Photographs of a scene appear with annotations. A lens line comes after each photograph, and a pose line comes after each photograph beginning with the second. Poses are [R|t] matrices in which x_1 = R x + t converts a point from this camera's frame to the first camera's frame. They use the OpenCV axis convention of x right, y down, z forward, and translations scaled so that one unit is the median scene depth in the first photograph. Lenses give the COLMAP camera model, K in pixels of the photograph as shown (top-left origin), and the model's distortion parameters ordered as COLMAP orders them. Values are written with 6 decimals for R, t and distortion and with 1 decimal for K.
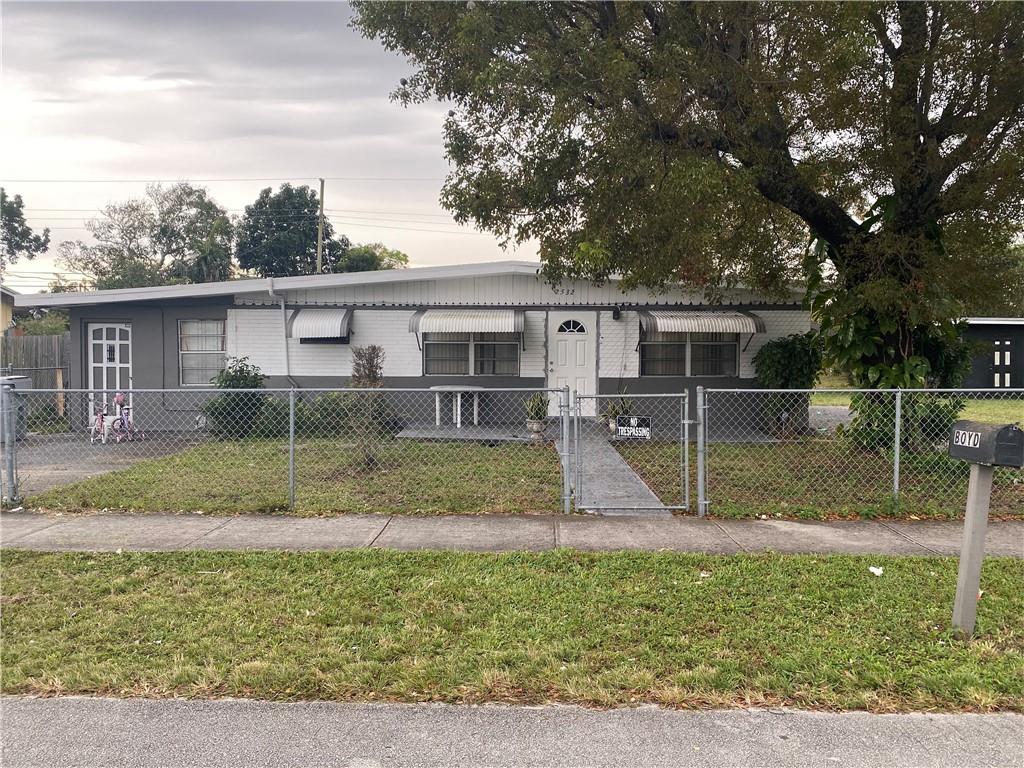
lens RADIAL K [[783.3, 0, 503.0], [0, 783.3, 374.8], [0, 0, 1]] dist [0.052377, -0.054498]
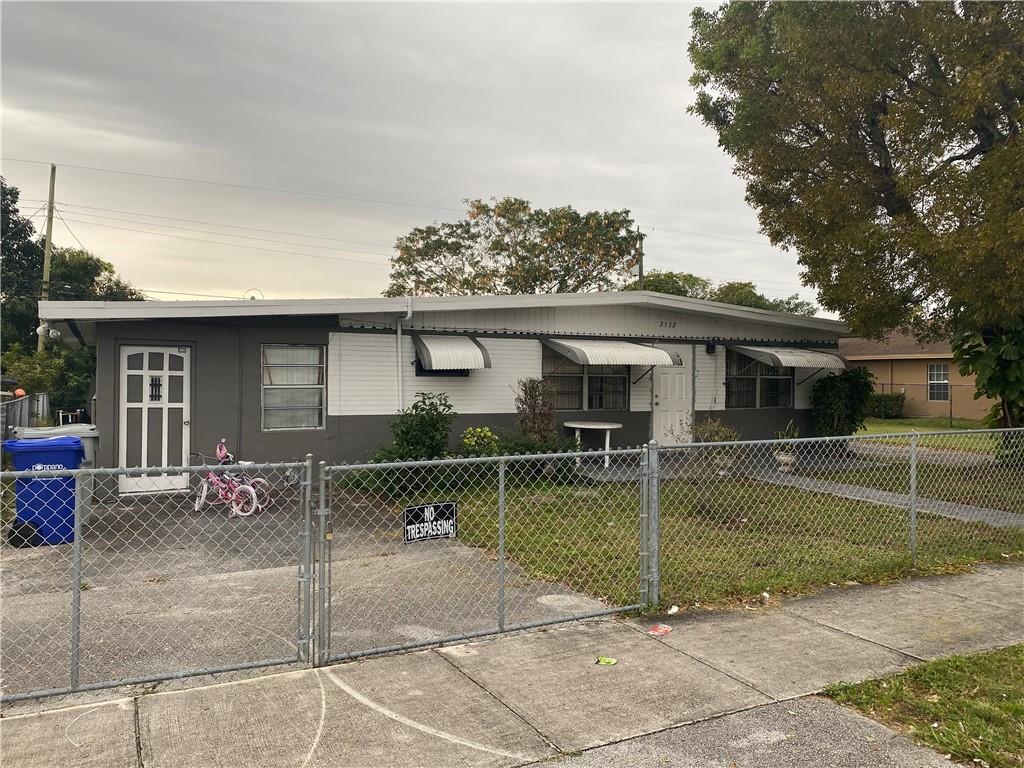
lens RADIAL K [[783.3, 0, 513.6], [0, 783.3, 379.7], [0, 0, 1]] dist [0.052377, -0.054498]
pose [[0.882135, 0.001524, 0.470994, -0.661652], [0.011670, 0.999617, -0.025092, -0.016240], [-0.470852, 0.027631, 0.881780, 0.260420]]
